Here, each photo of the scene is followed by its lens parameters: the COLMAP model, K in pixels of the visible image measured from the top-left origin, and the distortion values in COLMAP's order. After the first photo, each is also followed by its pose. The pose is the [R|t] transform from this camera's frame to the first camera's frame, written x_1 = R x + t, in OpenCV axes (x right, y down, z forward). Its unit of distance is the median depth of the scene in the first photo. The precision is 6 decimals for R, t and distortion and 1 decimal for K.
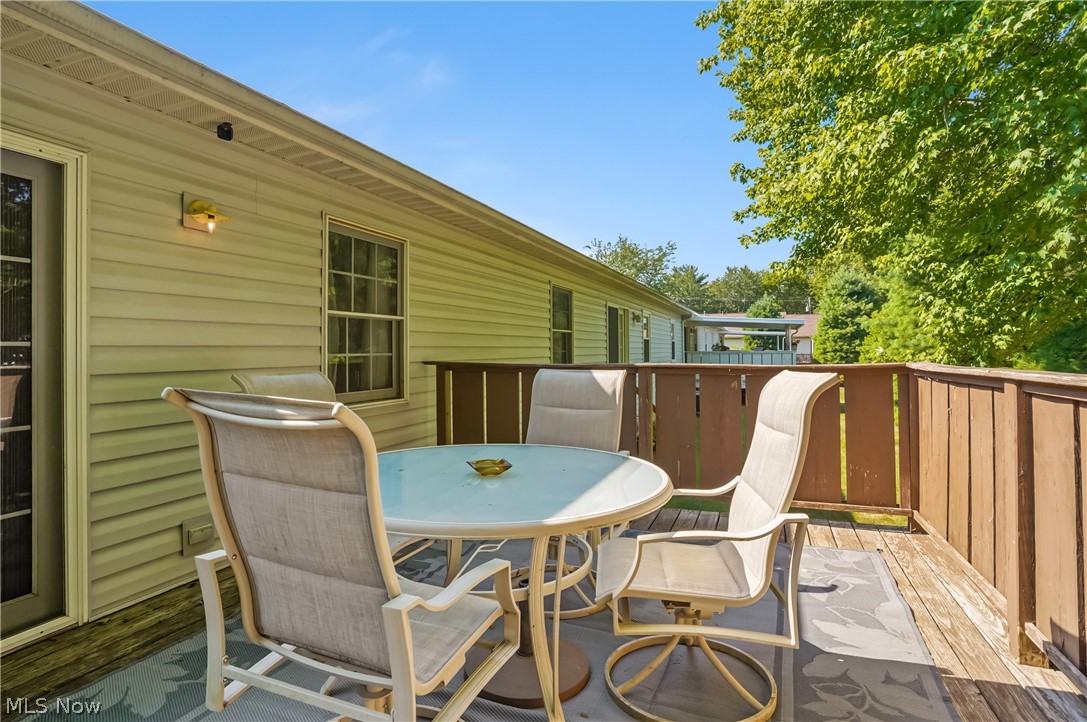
lens RADIAL K [[571.5, 0, 538.0], [0, 571.5, 362.8], [0, 0, 1]] dist [-0.079968, 0.044851]
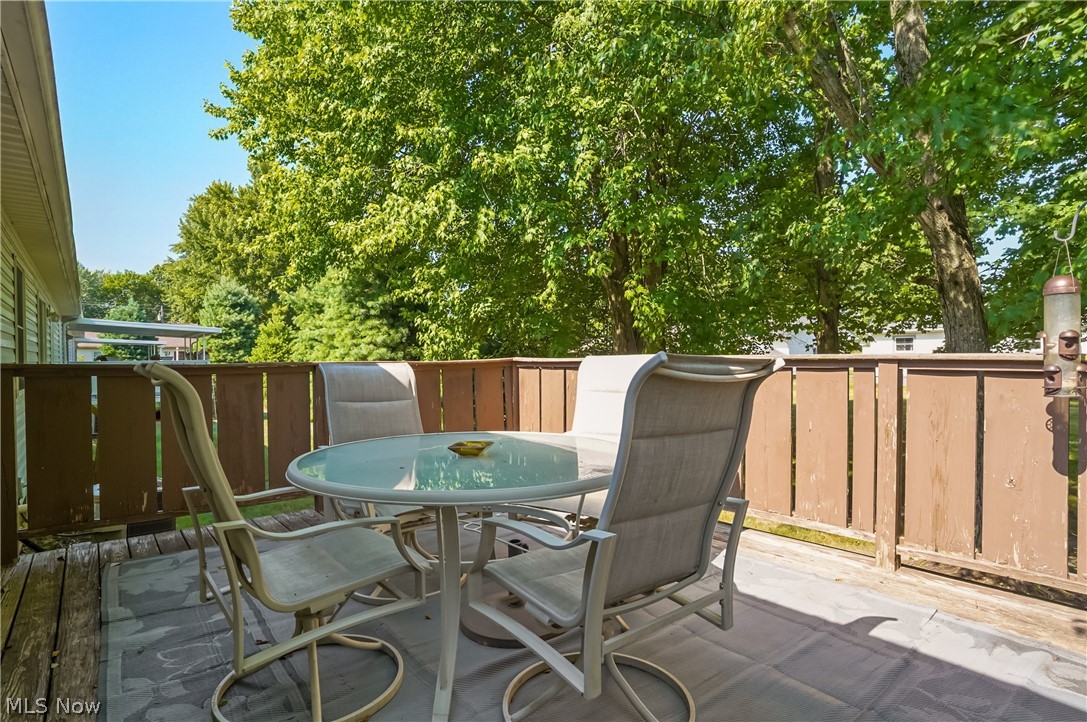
lens RADIAL K [[571.5, 0, 538.0], [0, 571.5, 362.8], [0, 0, 1]] dist [-0.079968, 0.044851]
pose [[0.503465, -0.002688, 0.864011, -0.155132], [0.020953, 0.999739, -0.009099, 0.006559], [-0.863761, 0.022685, 0.503390, 0.062479]]
